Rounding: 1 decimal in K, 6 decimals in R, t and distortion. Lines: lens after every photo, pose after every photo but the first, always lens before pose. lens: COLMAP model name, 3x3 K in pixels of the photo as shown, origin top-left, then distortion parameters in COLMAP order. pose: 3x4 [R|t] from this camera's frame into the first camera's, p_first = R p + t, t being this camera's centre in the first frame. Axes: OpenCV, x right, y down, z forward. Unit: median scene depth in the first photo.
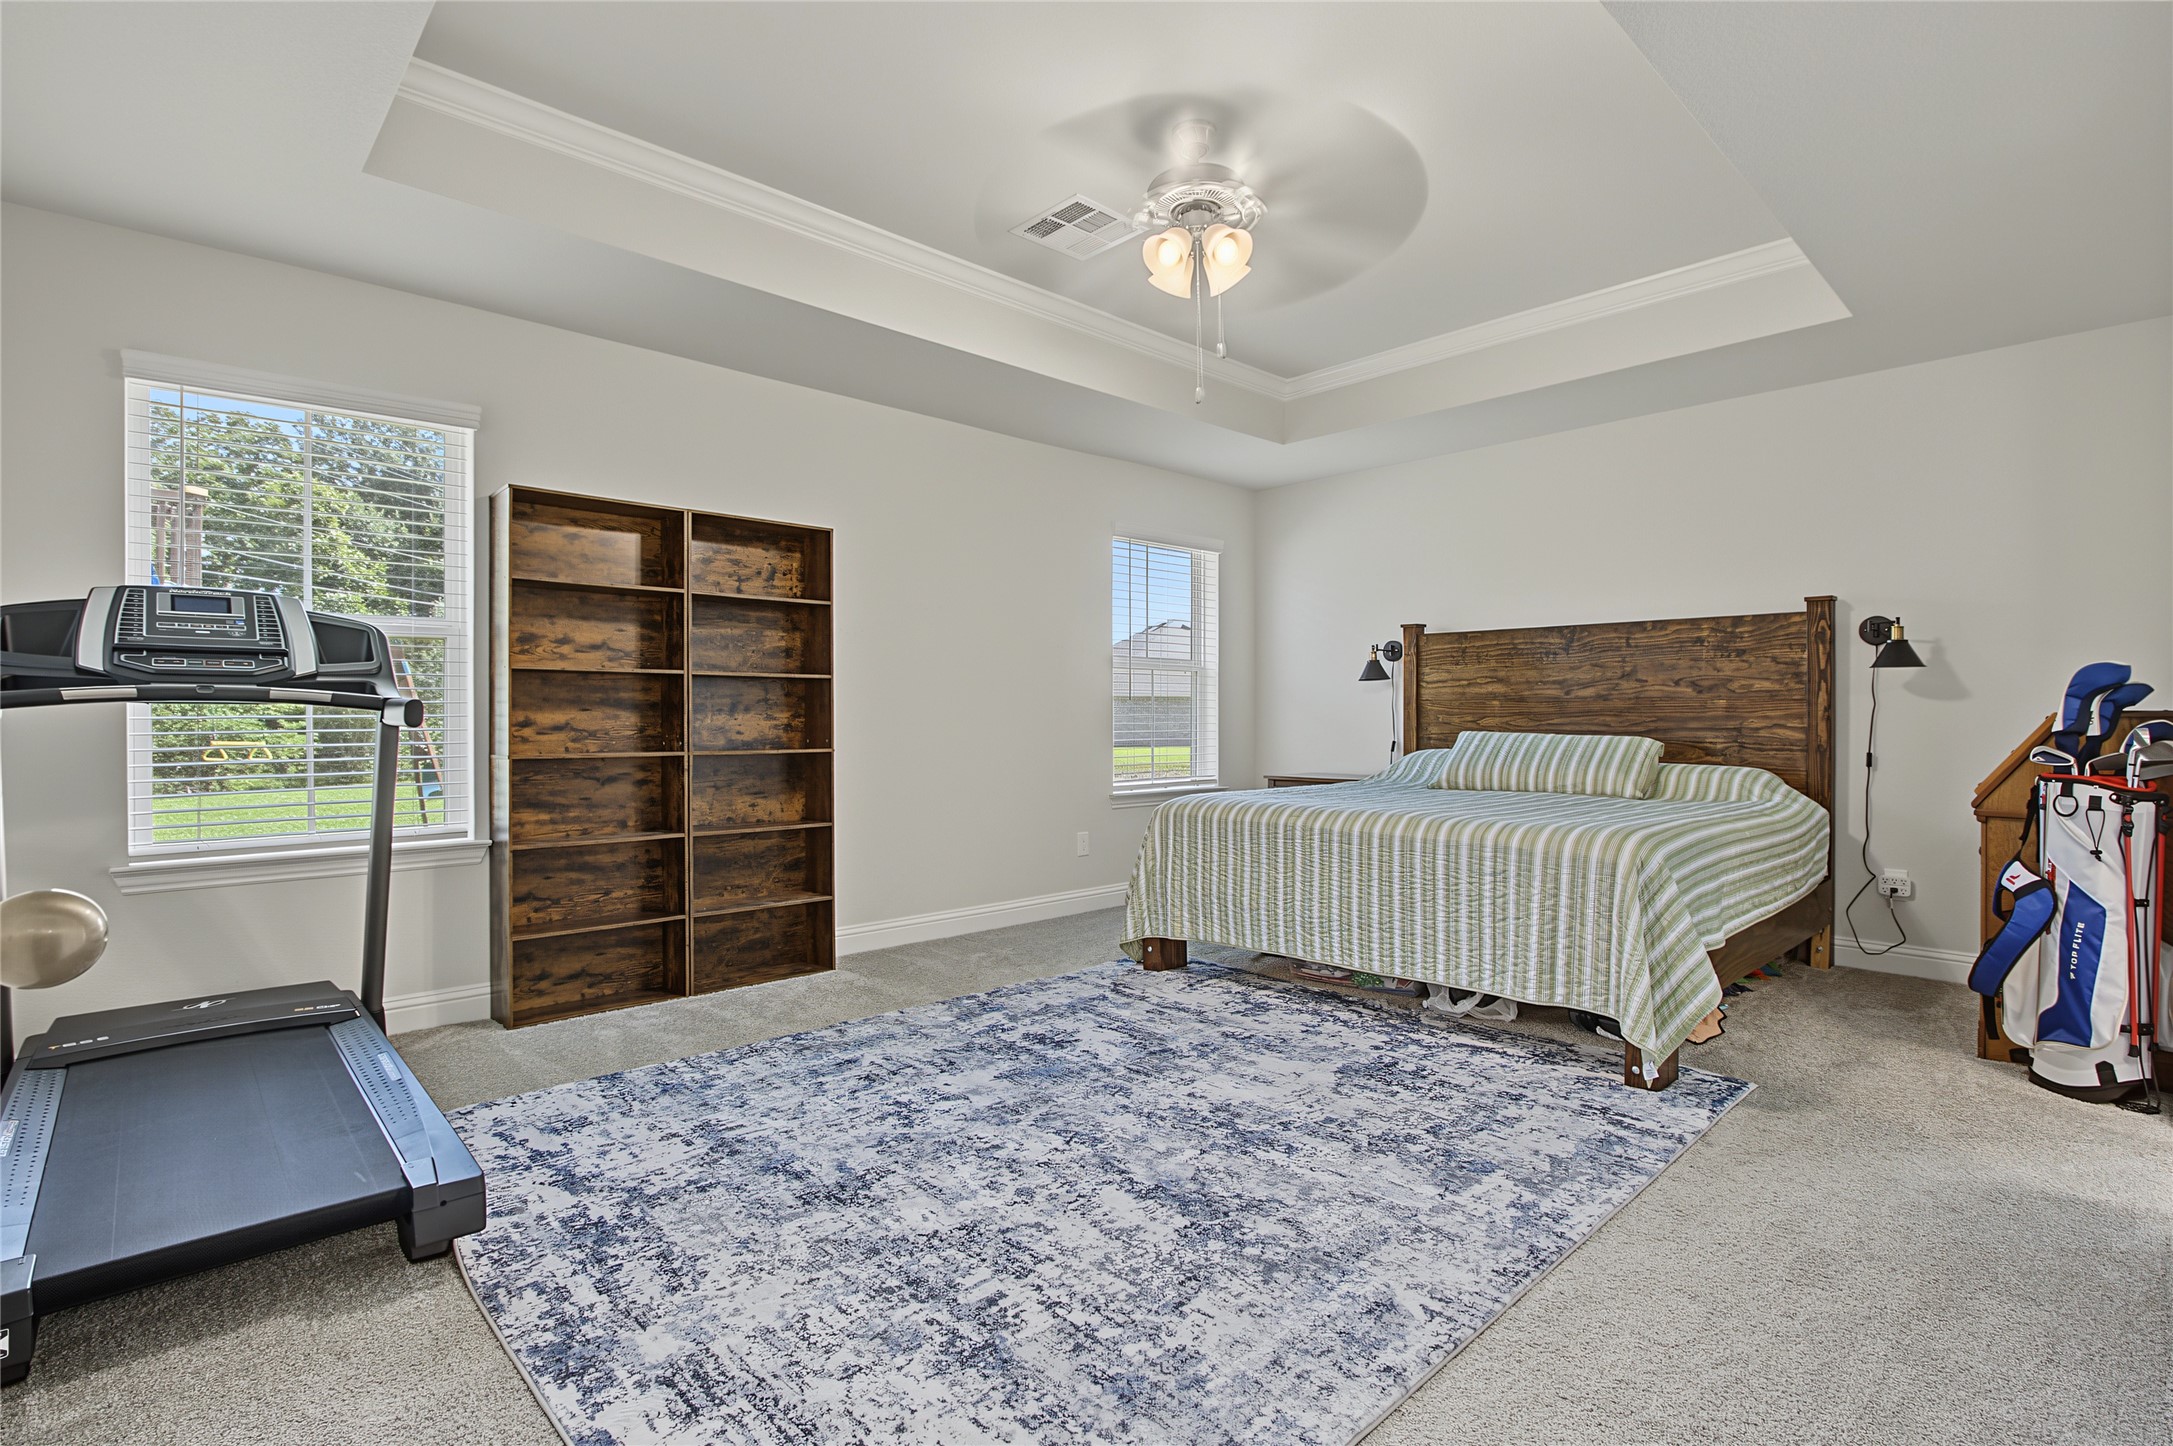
lens RADIAL K [[1007.5, 0, 1057.7], [0, 1007.5, 722.6], [0, 0, 1]] dist [-0.017233, 0.002805]
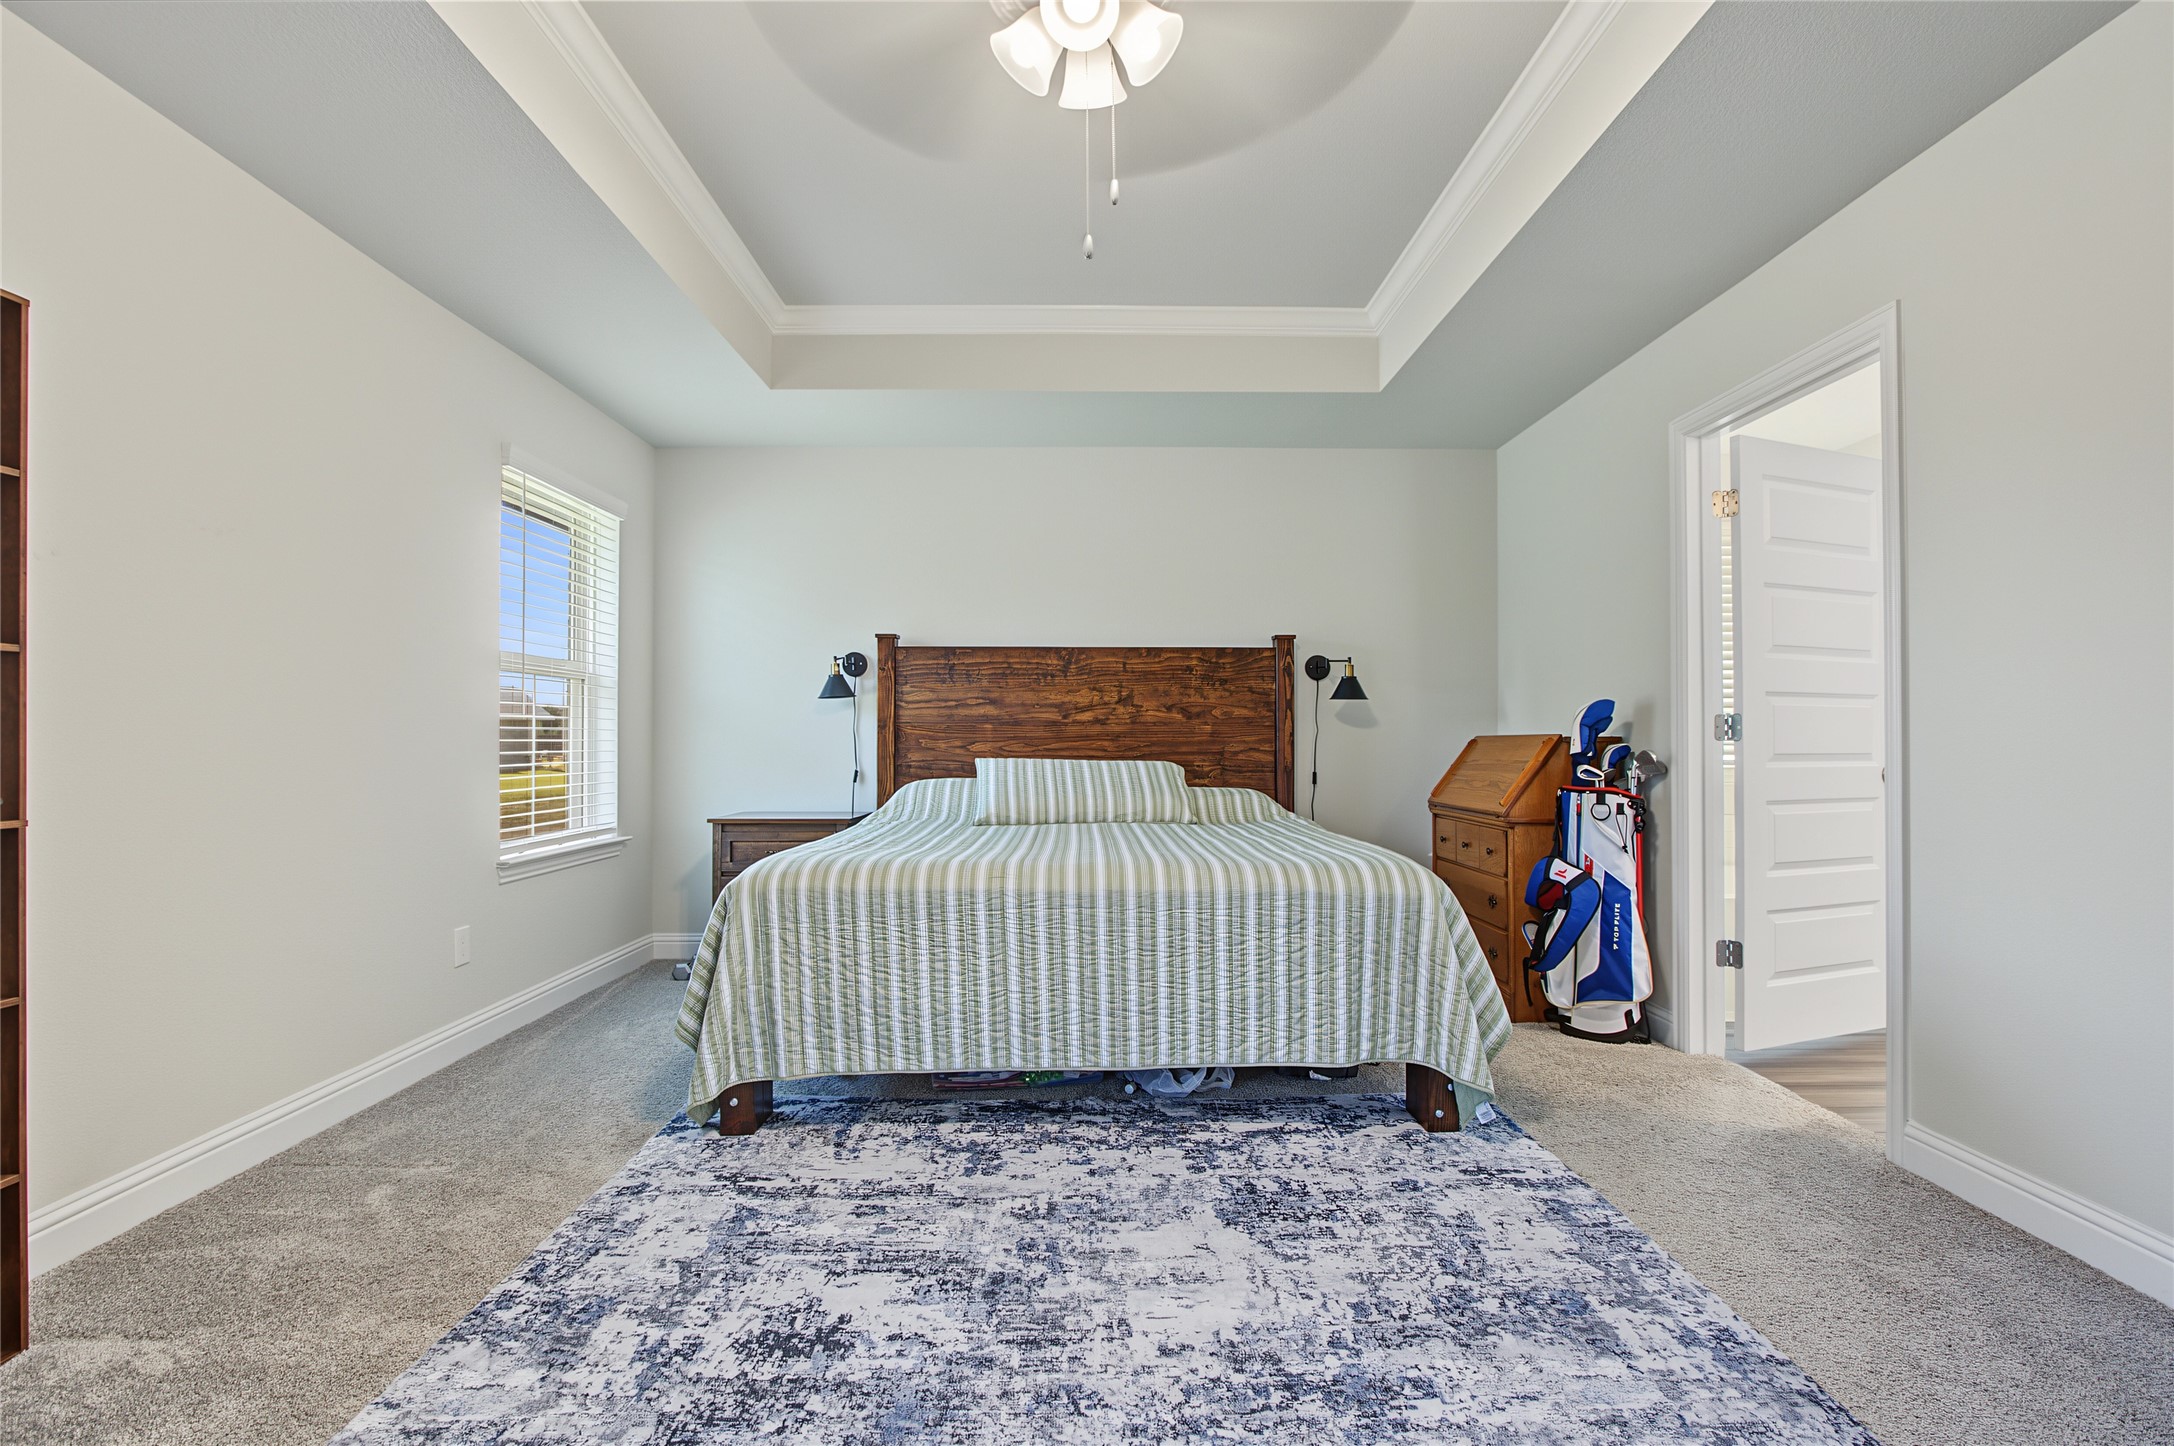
lens RADIAL K [[1007.9, 0, 1095.8], [0, 1007.9, 731.6], [0, 0, 1]] dist [-0.017233, 0.002805]
pose [[0.671838, 0.005686, 0.740677, -0.282643], [0.005097, 0.999911, -0.012300, -0.004626], [-0.740681, 0.012039, 0.671749, 0.482118]]
